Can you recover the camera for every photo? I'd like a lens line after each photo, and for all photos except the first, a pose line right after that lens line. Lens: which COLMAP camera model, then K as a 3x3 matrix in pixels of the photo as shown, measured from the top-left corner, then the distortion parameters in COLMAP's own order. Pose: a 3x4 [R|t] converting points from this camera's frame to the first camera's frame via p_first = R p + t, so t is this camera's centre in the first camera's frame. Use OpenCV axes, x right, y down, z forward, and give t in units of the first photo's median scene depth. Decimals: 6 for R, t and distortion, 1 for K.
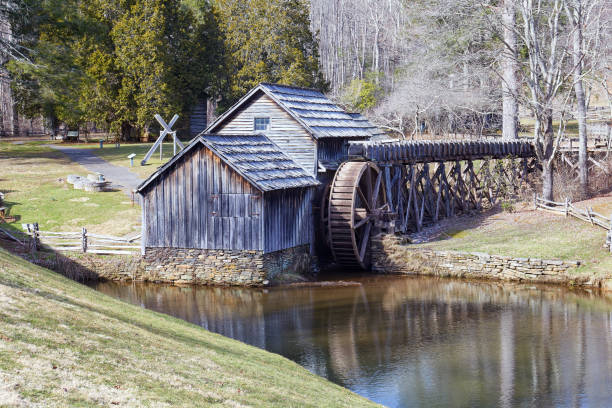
lens RADIAL K [[1112.8, 0, 306.0], [0, 1112.8, 204.0], [0, 0, 1]] dist [0.054317, 0.061965]
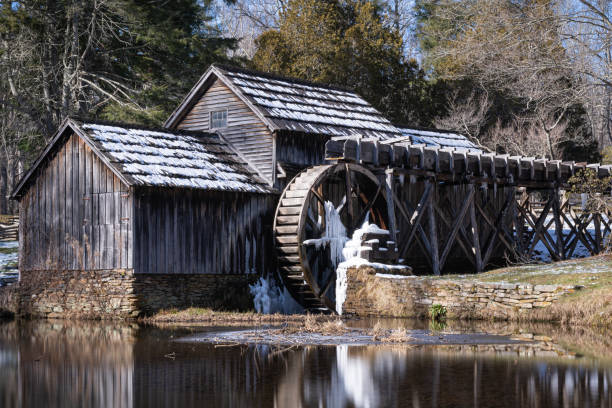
lens RADIAL K [[1270.9, 0, 303.9], [0, 1270.9, 168.6], [0, 0, 1]] dist [0.094190, -0.265222]
pose [[0.938520, -0.031738, -0.343764, 0.330648], [-0.016027, 0.990686, -0.135220, 0.082009], [0.344854, 0.132416, 0.929270, 0.241187]]
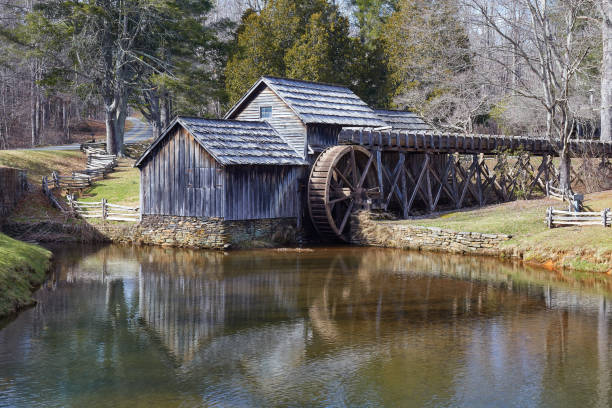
lens RADIAL K [[959.4, 0, 306.0], [0, 959.4, 204.0], [0, 0, 1]] dist [0.030828, 0.069509]
pose [[0.959958, 0.017595, -0.279590, 0.293722], [-0.023838, 0.999536, -0.018946, 0.041725], [0.279127, 0.024852, 0.959933, 0.080136]]
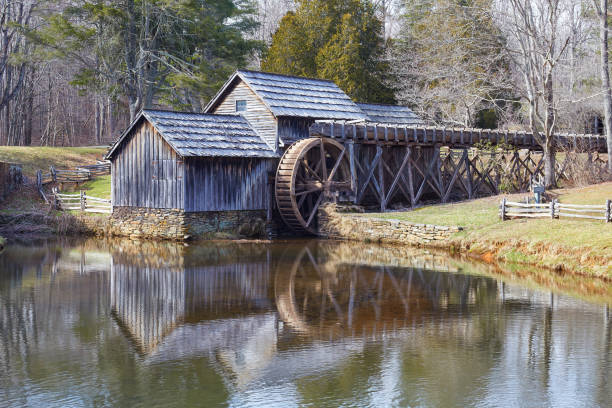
lens RADIAL K [[932.0, 0, 306.0], [0, 932.0, 204.0], [0, 0, 1]] dist [0.003334, 0.053355]
pose [[0.932297, 0.020501, -0.361113, 0.396355], [-0.028731, 0.999435, -0.017437, 0.046774], [0.360552, 0.026632, 0.932359, 0.142370]]
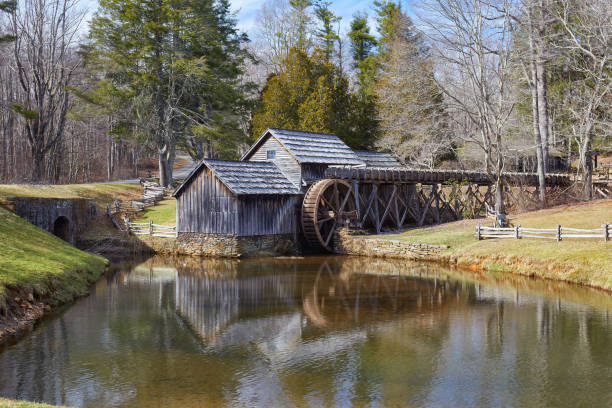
lens RADIAL K [[766.3, 0, 306.0], [0, 766.3, 204.0], [0, 0, 1]] dist [-0.018257, -0.012660]
pose [[0.951468, 0.002877, -0.307734, 0.348014], [-0.017339, 0.998869, -0.044271, 0.042779], [0.307259, 0.047458, 0.950442, 0.030979]]
